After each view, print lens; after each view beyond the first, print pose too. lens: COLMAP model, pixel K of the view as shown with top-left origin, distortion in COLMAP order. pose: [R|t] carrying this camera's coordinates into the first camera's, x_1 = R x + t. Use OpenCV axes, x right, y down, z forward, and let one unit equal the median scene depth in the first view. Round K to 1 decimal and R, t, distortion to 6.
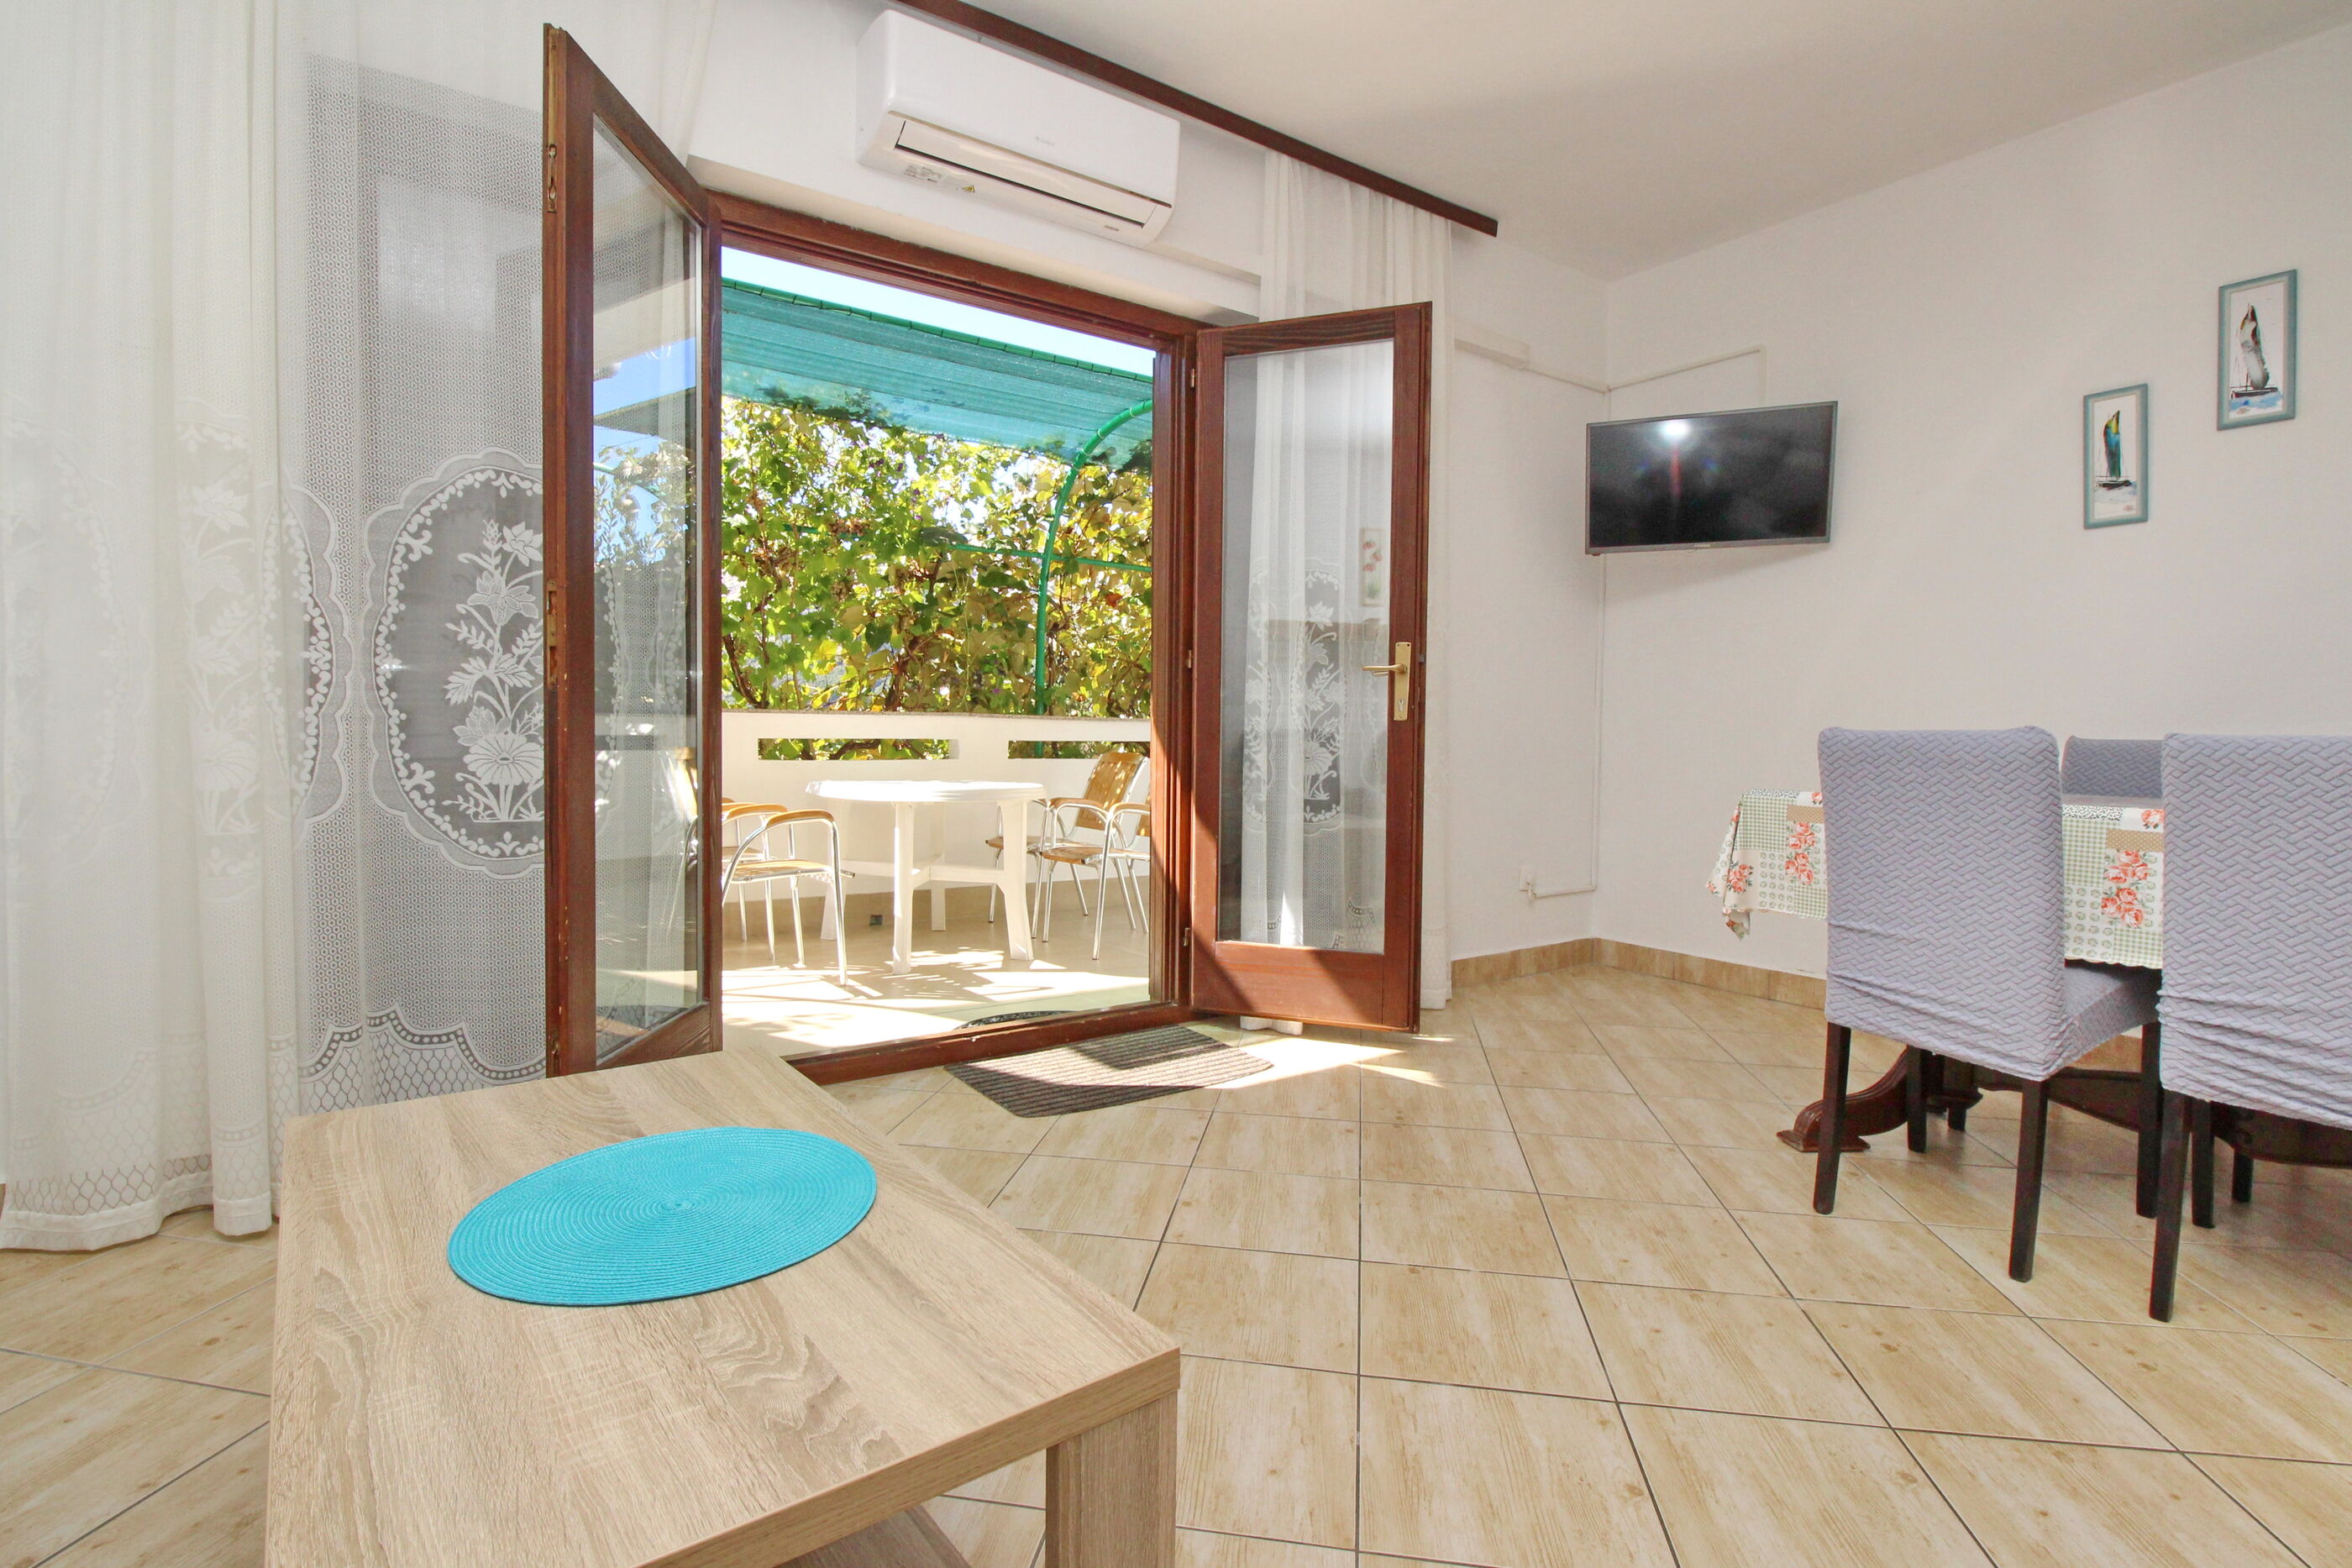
lens RADIAL K [[1095.8, 0, 1157.0], [0, 1095.8, 757.6], [0, 0, 1]] dist [-0.001766, -0.010631]
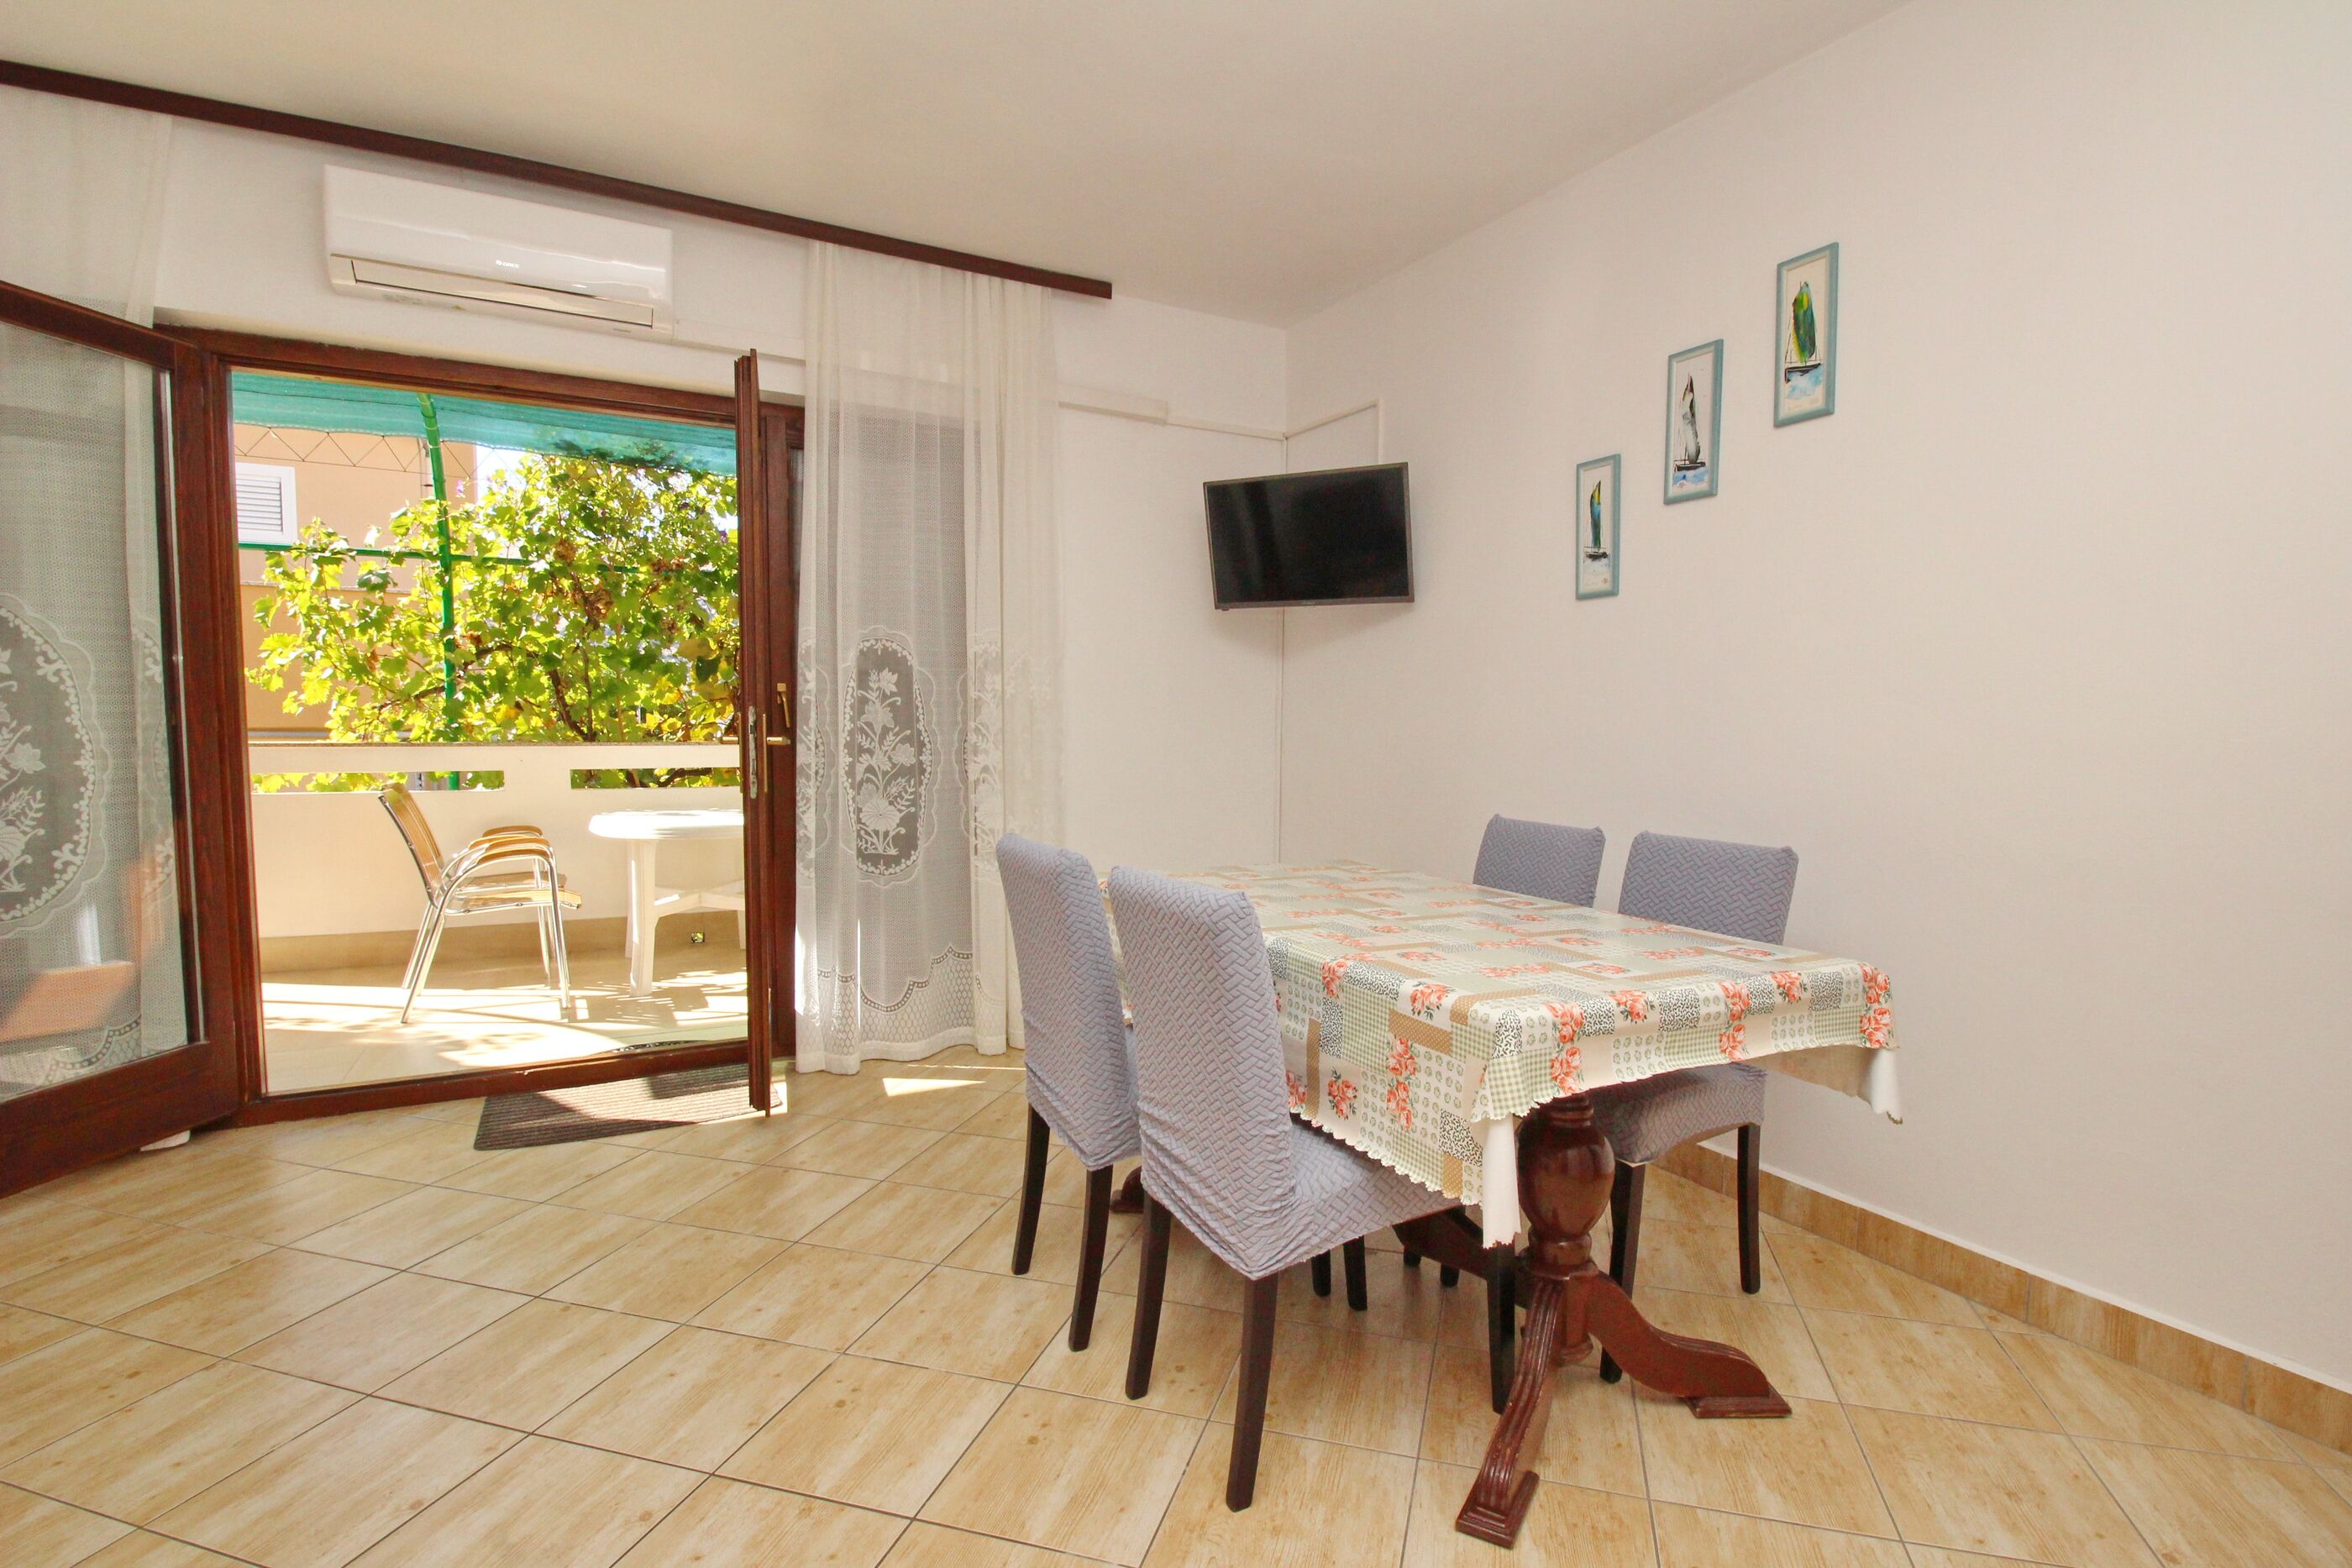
lens RADIAL K [[1122.3, 0, 1186.6], [0, 1122.3, 781.6], [0, 0, 1]] dist [-0.006012, -0.000862]
pose [[0.995390, 0.006004, -0.095717, 0.705644], [-0.002857, 0.999452, 0.032978, -0.091096], [0.095863, -0.032552, 0.994862, -0.067422]]
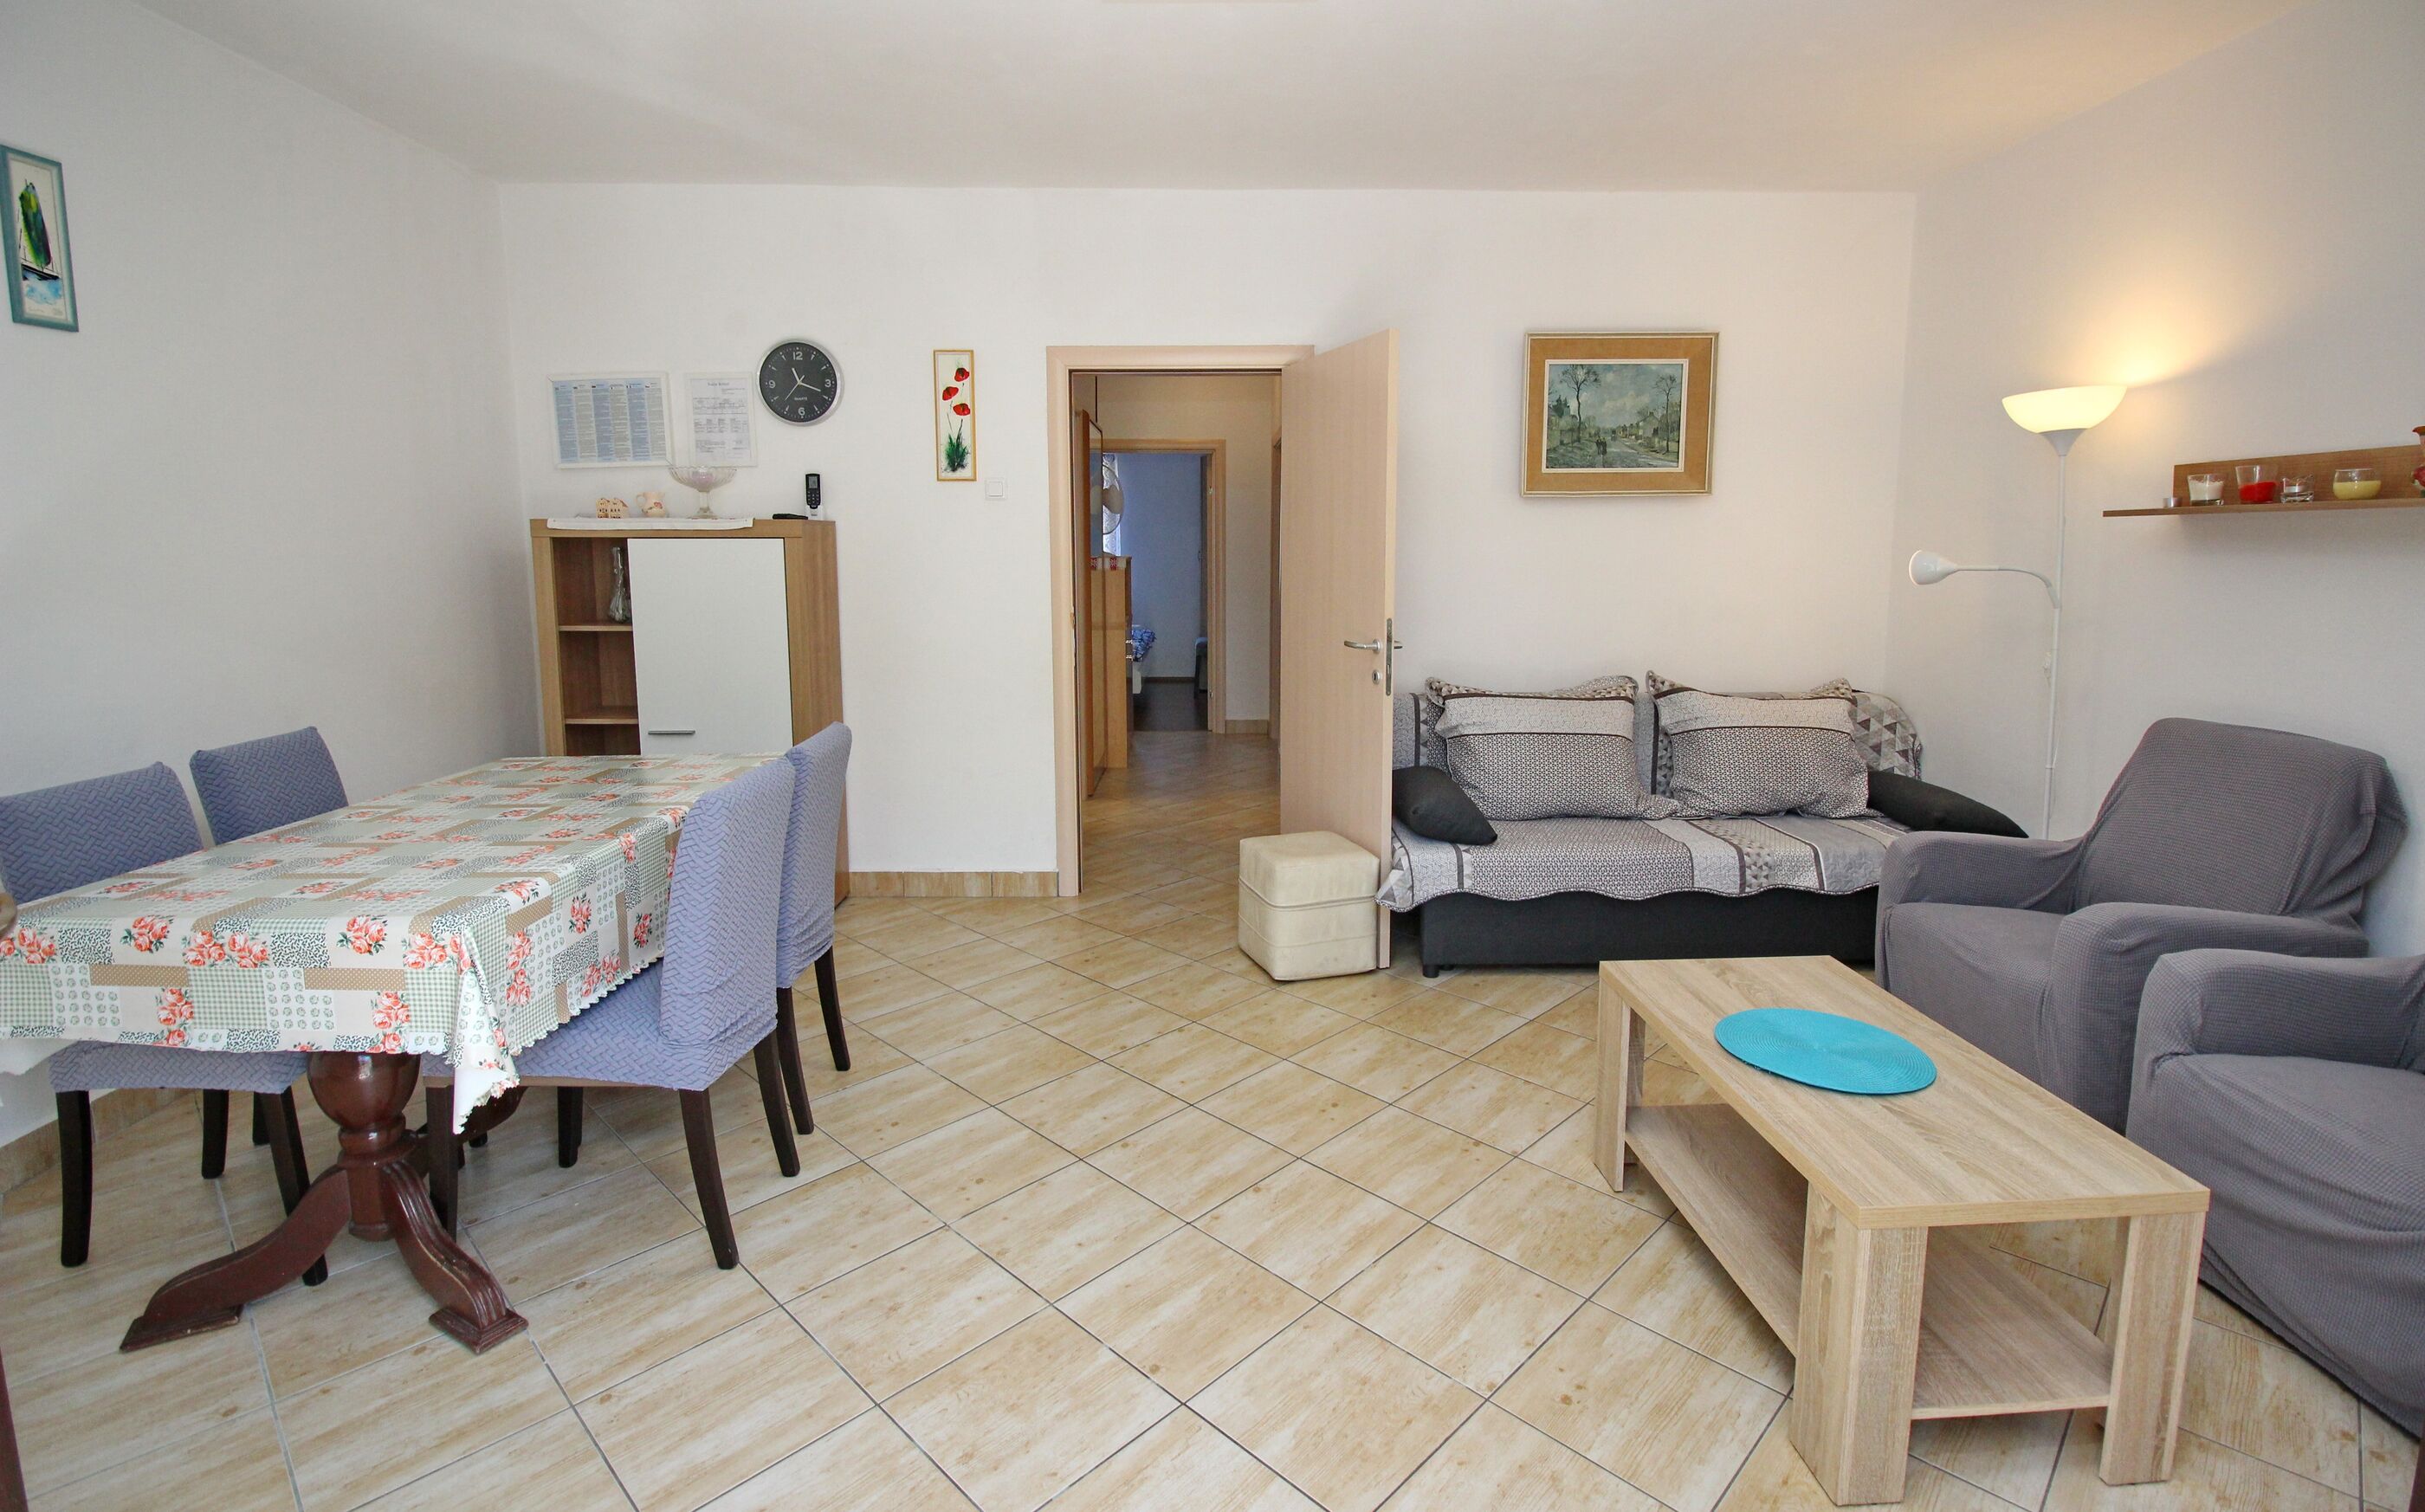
lens RADIAL K [[1157.7, 0, 1207.7], [0, 1157.7, 672.9], [0, 0, 1]] dist [-0.000594, -0.000190]
pose [[-0.826677, -0.074129, 0.557773, -0.244057], [0.004630, 0.990354, 0.138482, -0.214758], [-0.562658, 0.117063, -0.818359, 1.245481]]
